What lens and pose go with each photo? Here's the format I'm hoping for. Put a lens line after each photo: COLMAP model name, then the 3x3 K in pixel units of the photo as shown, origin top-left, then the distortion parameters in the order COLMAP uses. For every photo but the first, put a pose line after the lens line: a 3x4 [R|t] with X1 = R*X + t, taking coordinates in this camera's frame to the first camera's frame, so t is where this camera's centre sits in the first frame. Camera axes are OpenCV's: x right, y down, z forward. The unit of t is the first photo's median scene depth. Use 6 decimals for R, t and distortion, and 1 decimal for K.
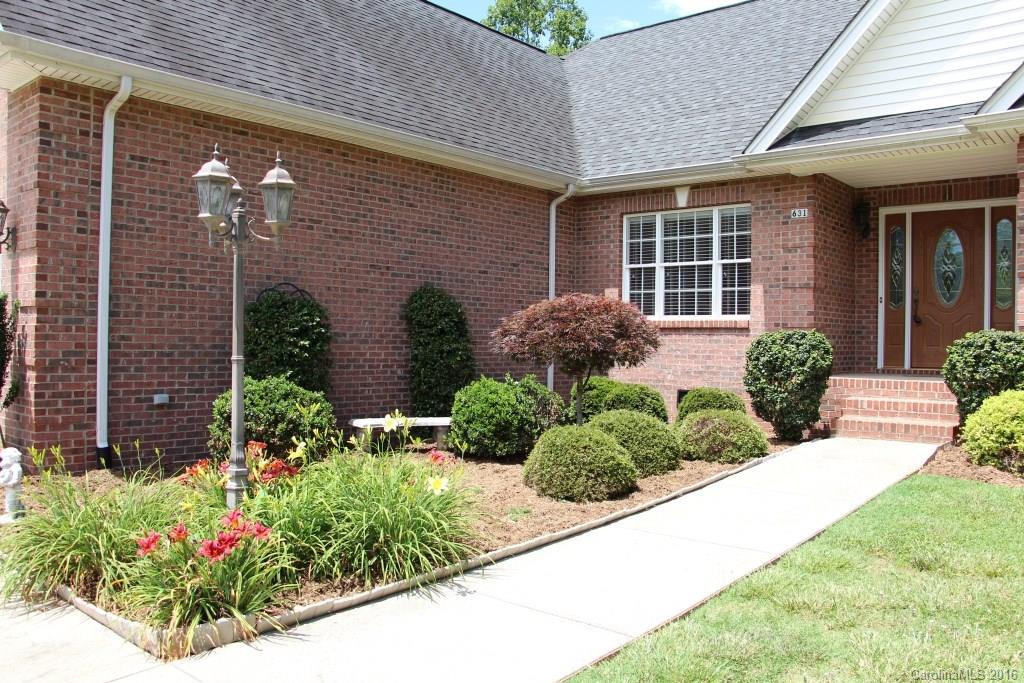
lens RADIAL K [[847.1, 0, 516.4], [0, 847.1, 337.7], [0, 0, 1]] dist [-0.181109, 0.158724]
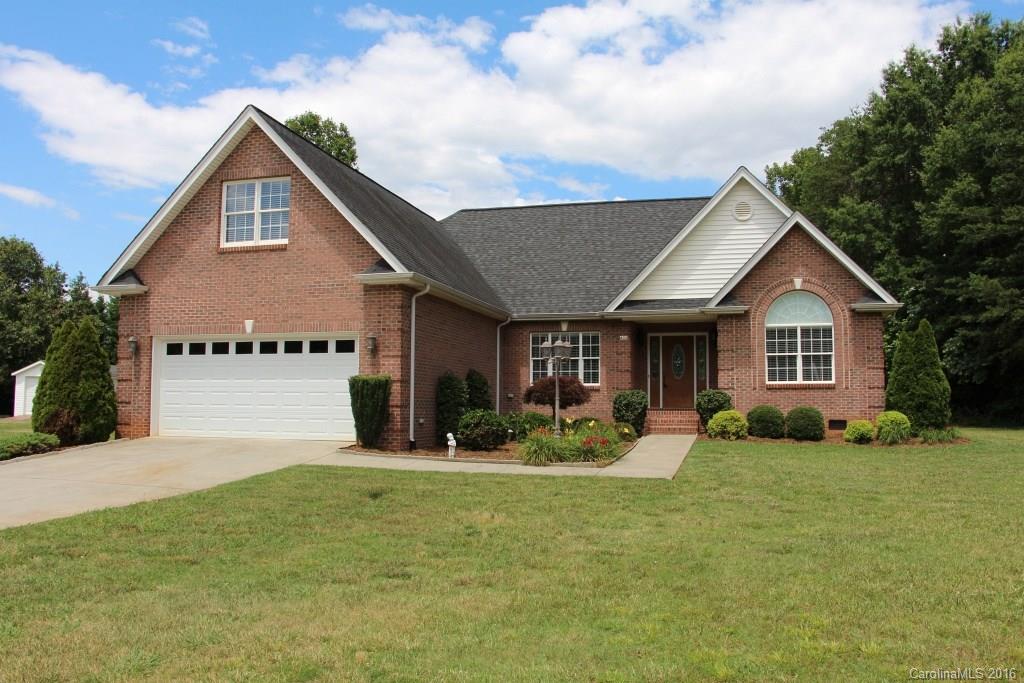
lens RADIAL K [[855.8, 0, 513.1], [0, 855.8, 333.3], [0, 0, 1]] dist [-0.192750, 0.160453]
pose [[0.904037, 0.027236, 0.426587, -0.843871], [0.005508, 0.997143, -0.075336, 0.008029], [-0.427420, 0.070456, 0.901304, -0.875733]]
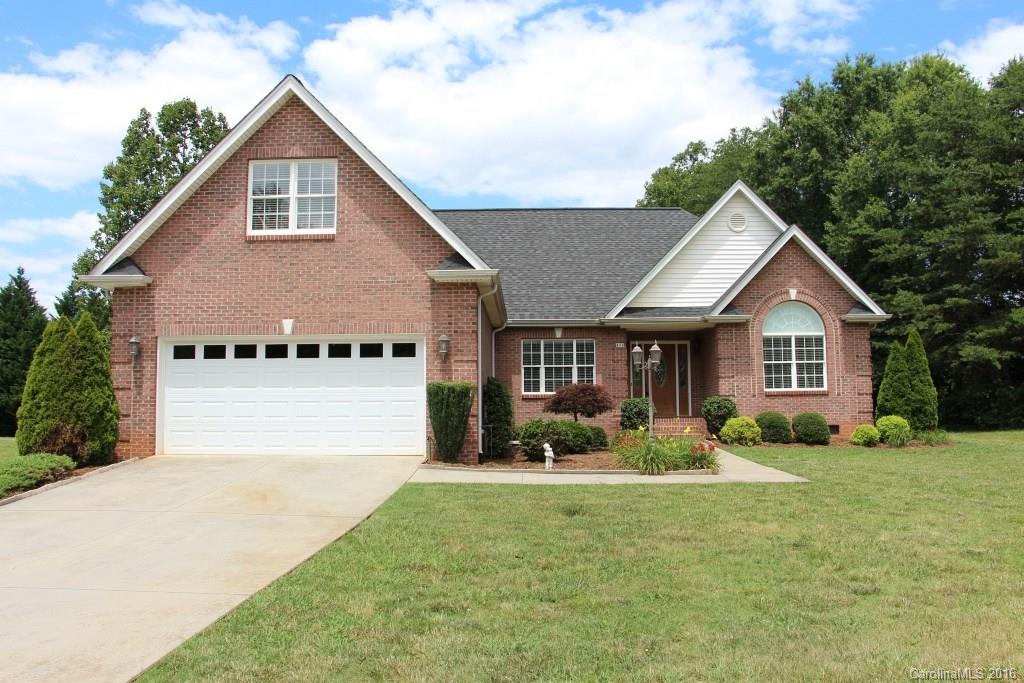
lens RADIAL K [[847.1, 0, 516.4], [0, 847.1, 337.7], [0, 0, 1]] dist [-0.181109, 0.158724]
pose [[0.772608, 0.040969, 0.633560, -1.210950], [0.014261, 0.996544, -0.081833, 0.009344], [-0.634723, 0.072260, 0.769354, -0.519461]]
